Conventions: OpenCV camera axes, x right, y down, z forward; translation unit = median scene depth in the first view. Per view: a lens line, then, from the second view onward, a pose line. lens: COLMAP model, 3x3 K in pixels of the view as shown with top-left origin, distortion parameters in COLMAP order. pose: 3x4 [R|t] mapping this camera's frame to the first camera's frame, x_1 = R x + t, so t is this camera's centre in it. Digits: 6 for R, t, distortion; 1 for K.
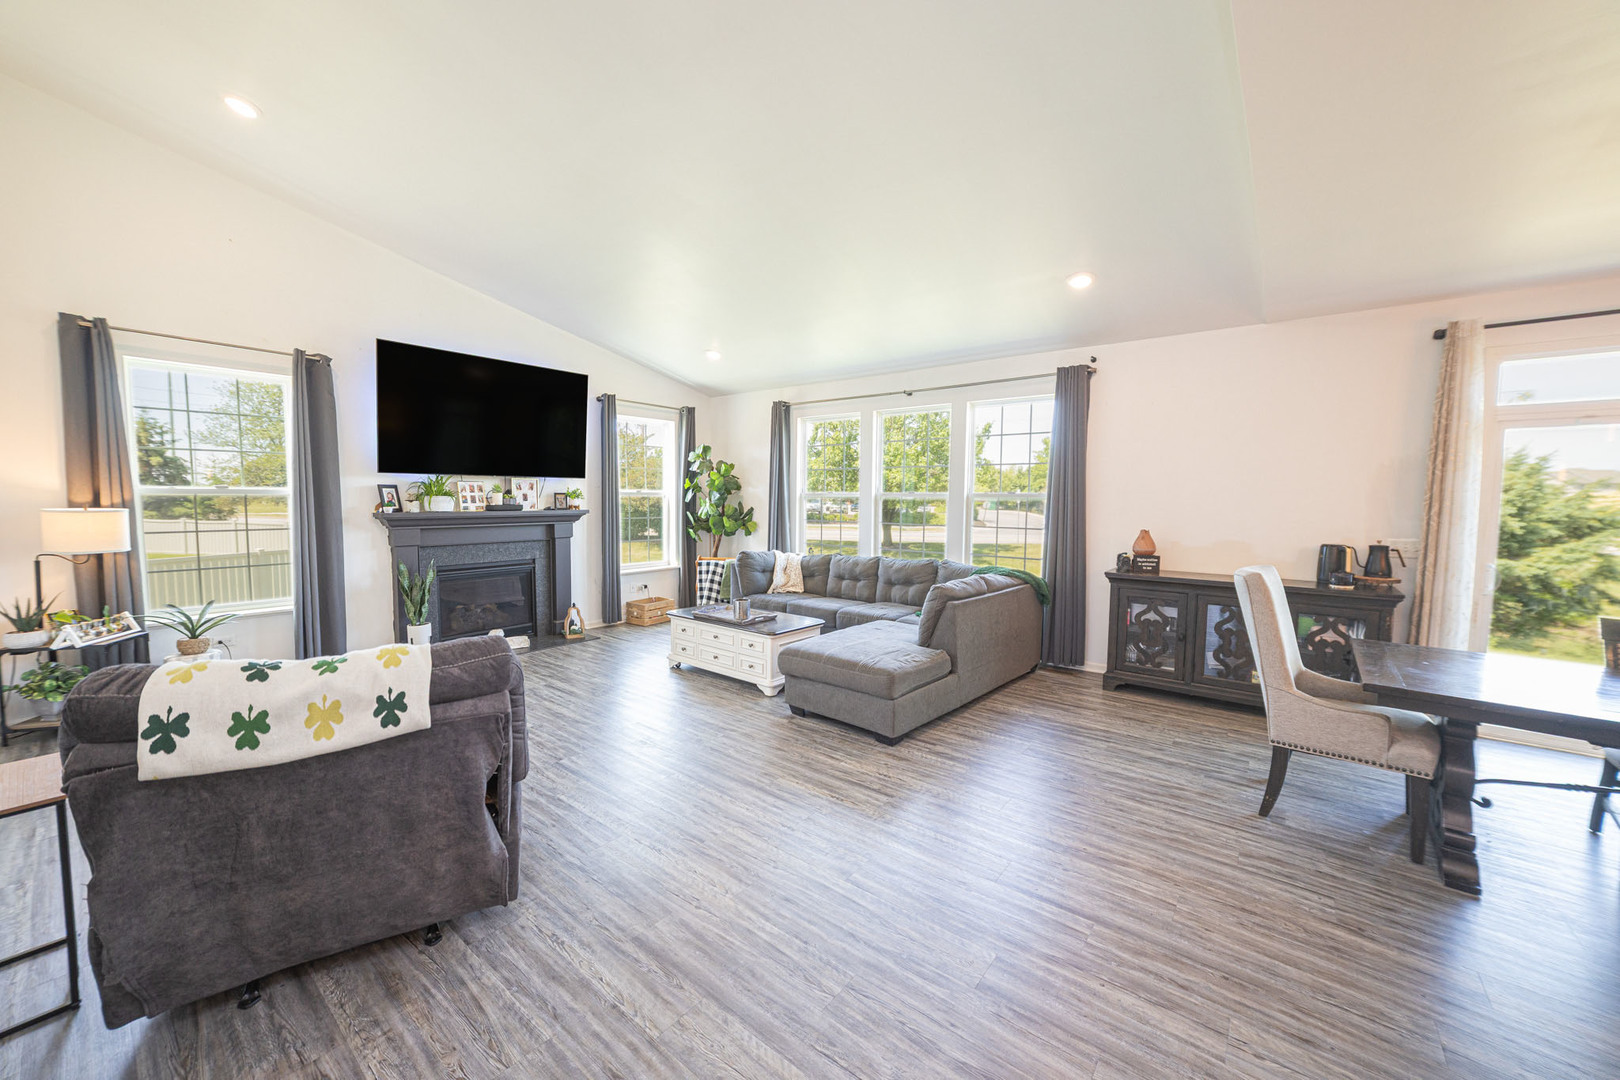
lens RADIAL K [[611.0, 0, 808.9], [0, 611.0, 538.3], [0, 0, 1]] dist [-0.030078, 0.011438]
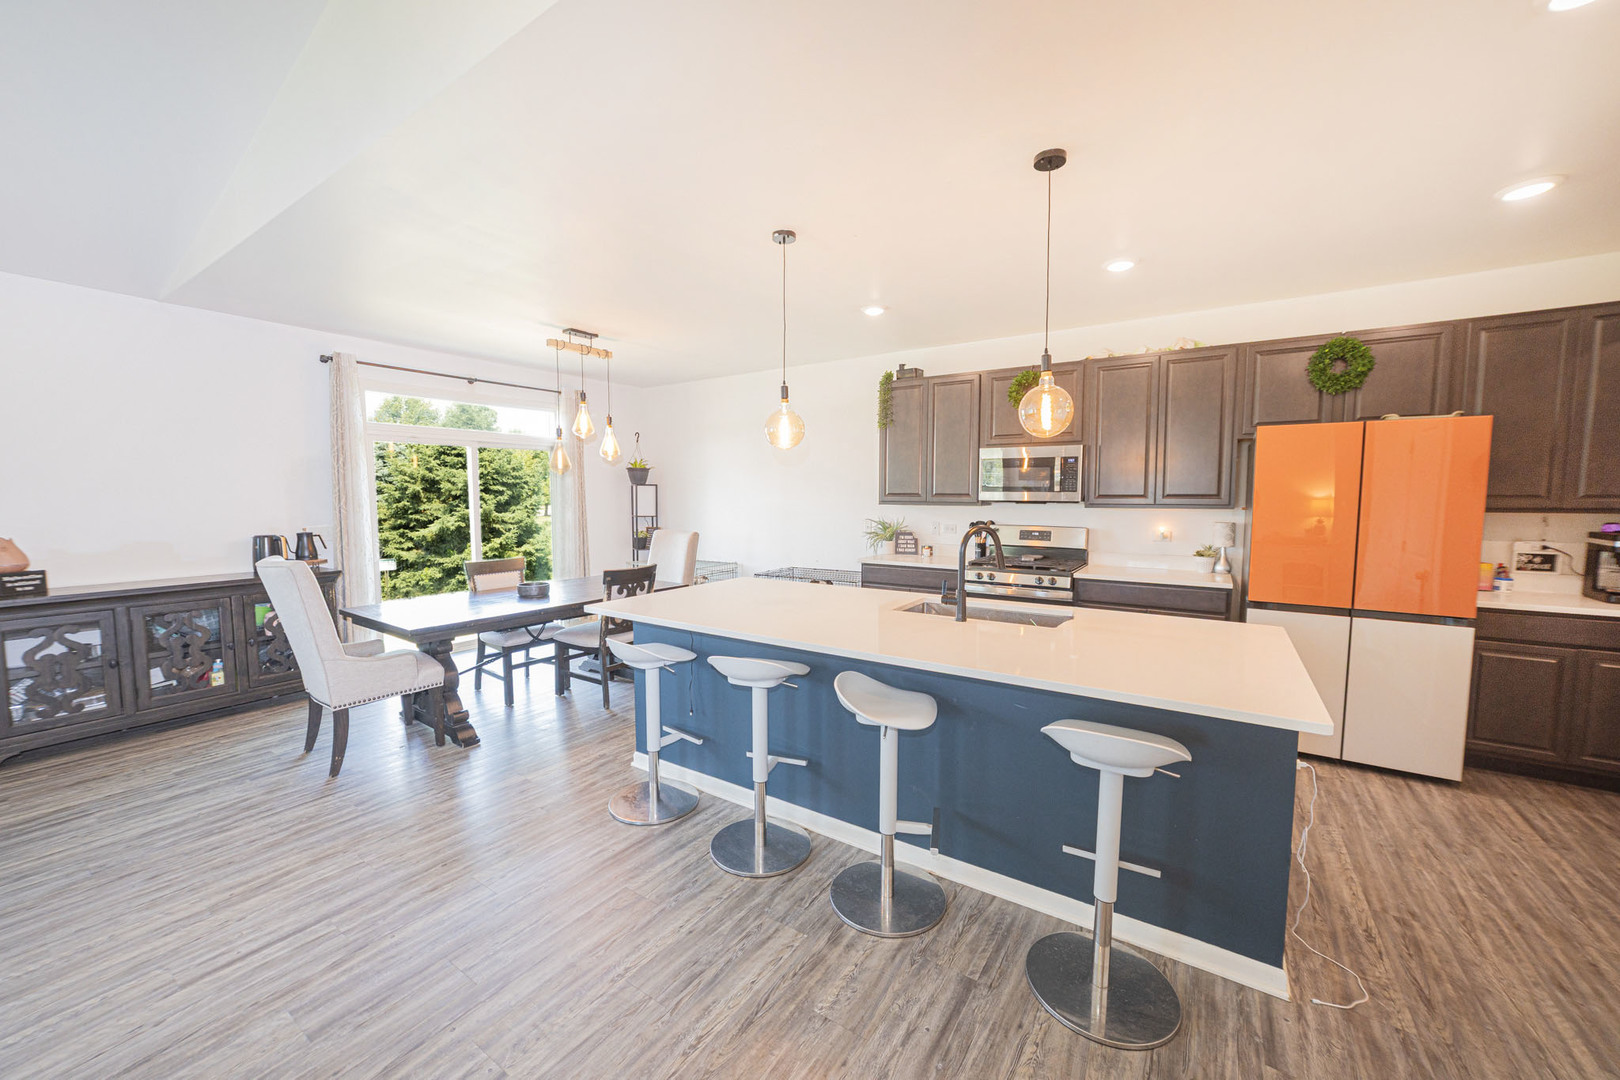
lens RADIAL K [[611.0, 0, 808.9], [0, 611.0, 538.3], [0, 0, 1]] dist [-0.030078, 0.011438]
pose [[-0.085384, -0.080185, 0.993116, -0.218215], [0.068697, 0.993910, 0.086156, -0.007987], [-0.993977, 0.075580, -0.079355, 0.098626]]
